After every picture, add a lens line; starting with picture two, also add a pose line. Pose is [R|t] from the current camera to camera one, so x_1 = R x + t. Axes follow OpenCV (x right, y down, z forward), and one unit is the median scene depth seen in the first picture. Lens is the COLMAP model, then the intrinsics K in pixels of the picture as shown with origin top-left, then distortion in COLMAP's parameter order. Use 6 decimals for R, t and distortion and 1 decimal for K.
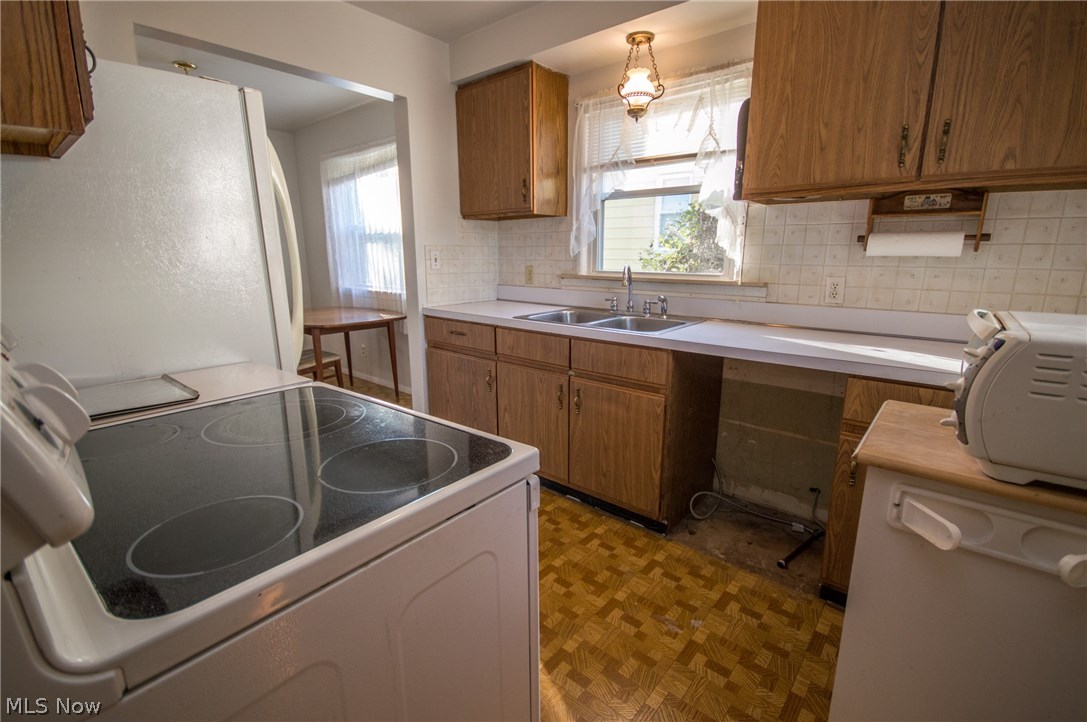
lens RADIAL K [[499.0, 0, 543.5], [0, 499.0, 361.0], [0, 0, 1]] dist [-0.018860, -0.000275]
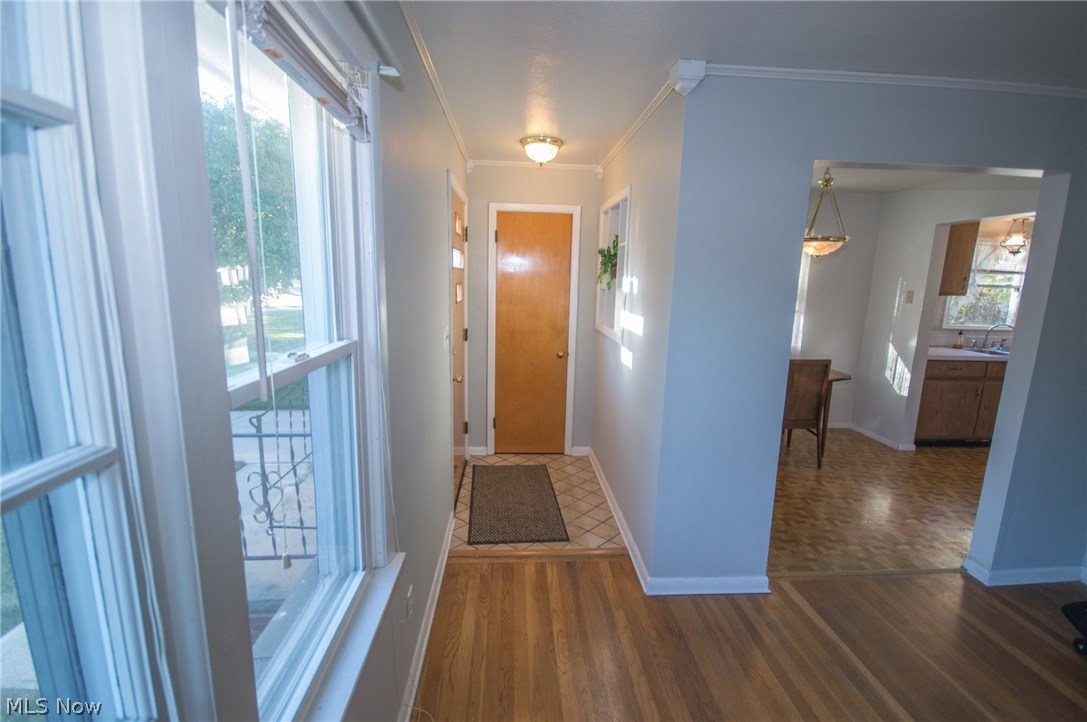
lens RADIAL K [[482.1, 0, 532.1], [0, 482.1, 362.0], [0, 0, 1]] dist [-0.000821, -0.008999]
pose [[0.742575, -0.102147, 0.661928, -2.298135], [0.122129, 0.992383, 0.016133, -0.279054], [-0.658534, 0.068861, 0.749394, 0.752743]]
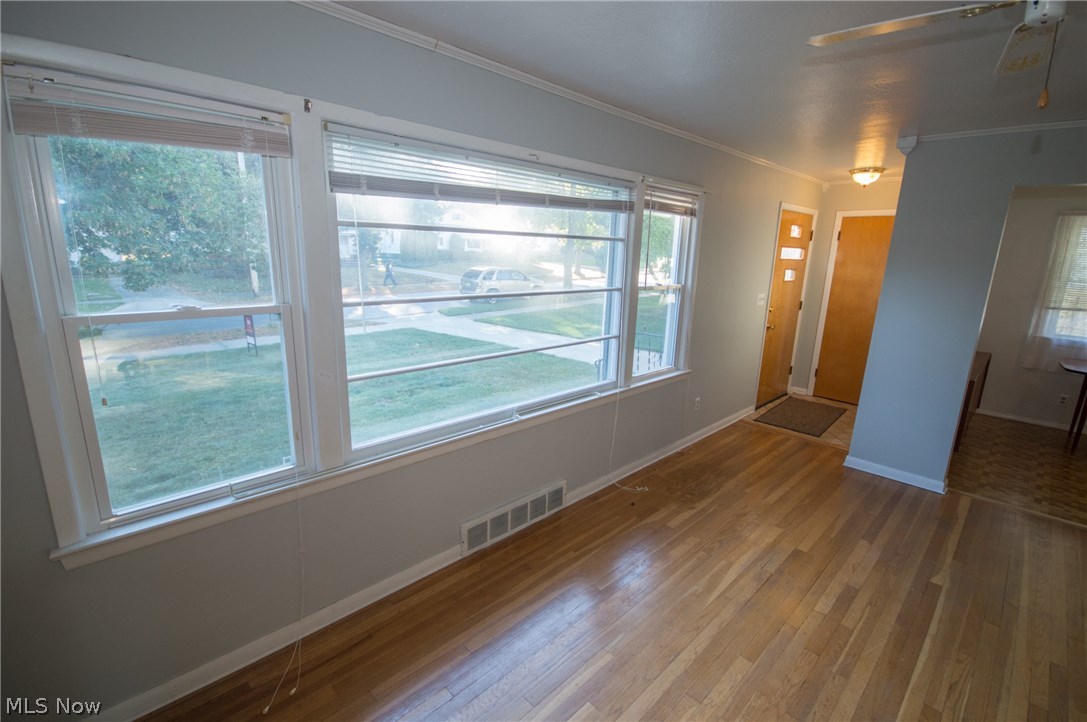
lens RADIAL K [[482.2, 0, 547.6], [0, 482.2, 362.6], [0, 0, 1]] dist [-0.003090, -0.000756]
pose [[0.993448, 0.056497, -0.099339, -2.344789], [-0.055100, 0.998340, 0.016752, -0.095485], [0.100121, -0.011169, 0.994913, -0.183607]]
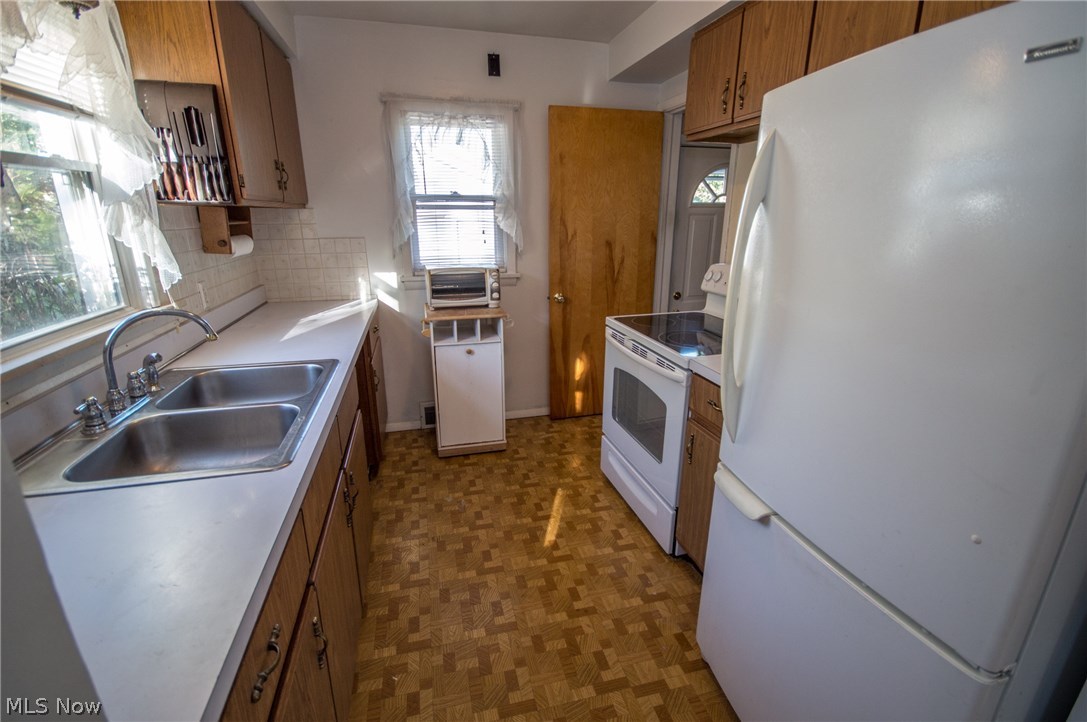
lens RADIAL K [[482.2, 0, 547.6], [0, 482.2, 362.6], [0, 0, 1]] dist [-0.003090, -0.000756]
pose [[-0.818000, -0.175820, 0.547689, -0.420076], [0.123497, 0.876258, 0.465747, -0.302704], [-0.561805, 0.448619, -0.695066, 1.046476]]
